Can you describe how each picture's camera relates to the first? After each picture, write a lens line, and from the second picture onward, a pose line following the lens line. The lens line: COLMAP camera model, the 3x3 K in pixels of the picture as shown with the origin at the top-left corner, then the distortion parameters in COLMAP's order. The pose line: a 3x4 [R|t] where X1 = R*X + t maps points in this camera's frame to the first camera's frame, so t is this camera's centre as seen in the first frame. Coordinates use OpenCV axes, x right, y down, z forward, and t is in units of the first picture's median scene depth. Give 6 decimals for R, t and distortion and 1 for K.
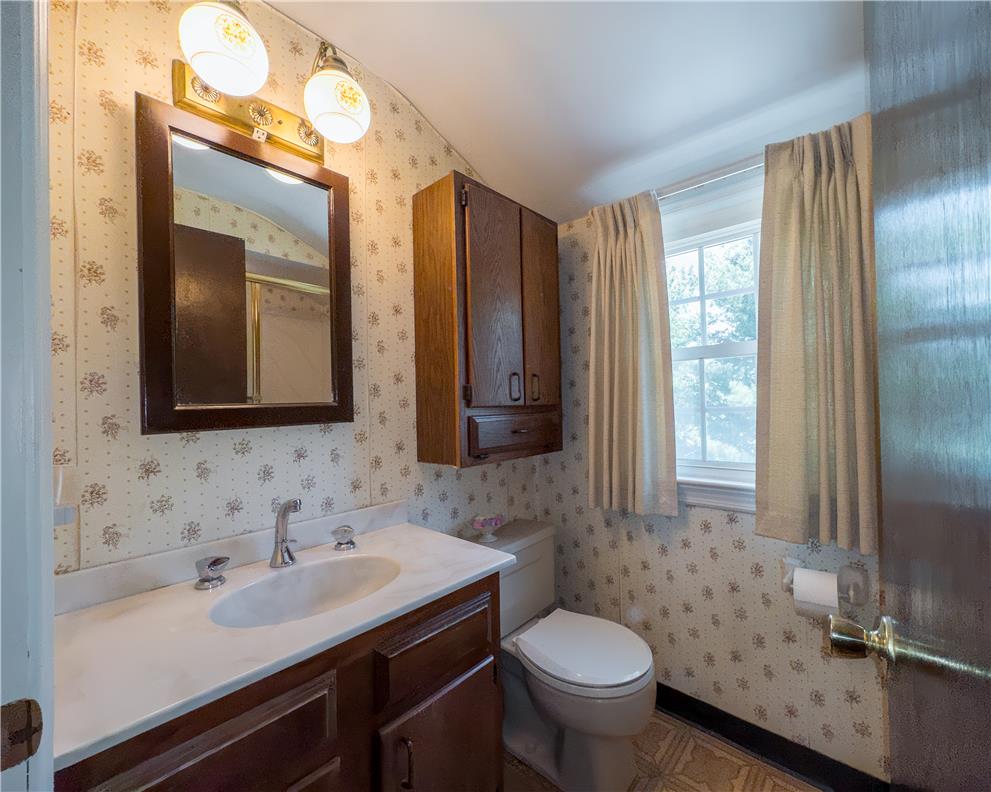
lens RADIAL K [[429.6, 0, 497.2], [0, 429.6, 395.6], [0, 0, 1]] dist [0.003605, -0.000141]
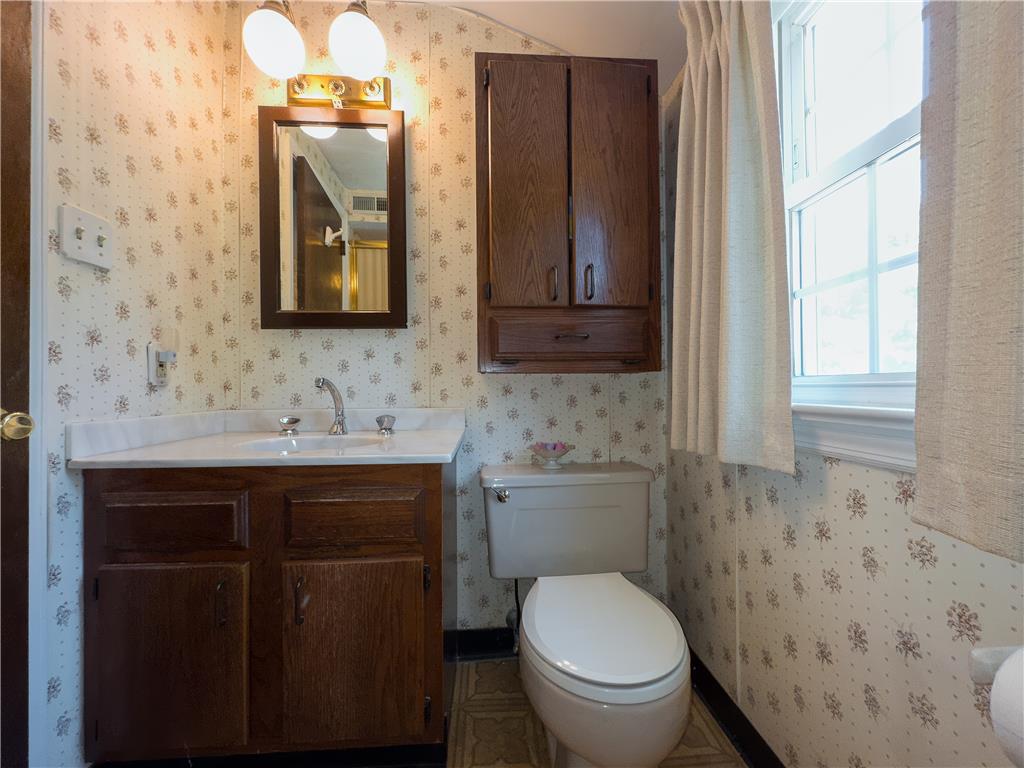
lens RADIAL K [[411.1, 0, 508.8], [0, 411.1, 383.5], [0, 0, 1]] dist [0.003482, -0.000004]
pose [[0.693668, 0.014788, -0.720143, 0.567507], [-0.006975, 0.999880, 0.013814, 0.169208], [0.720261, -0.004559, 0.693689, 0.396102]]
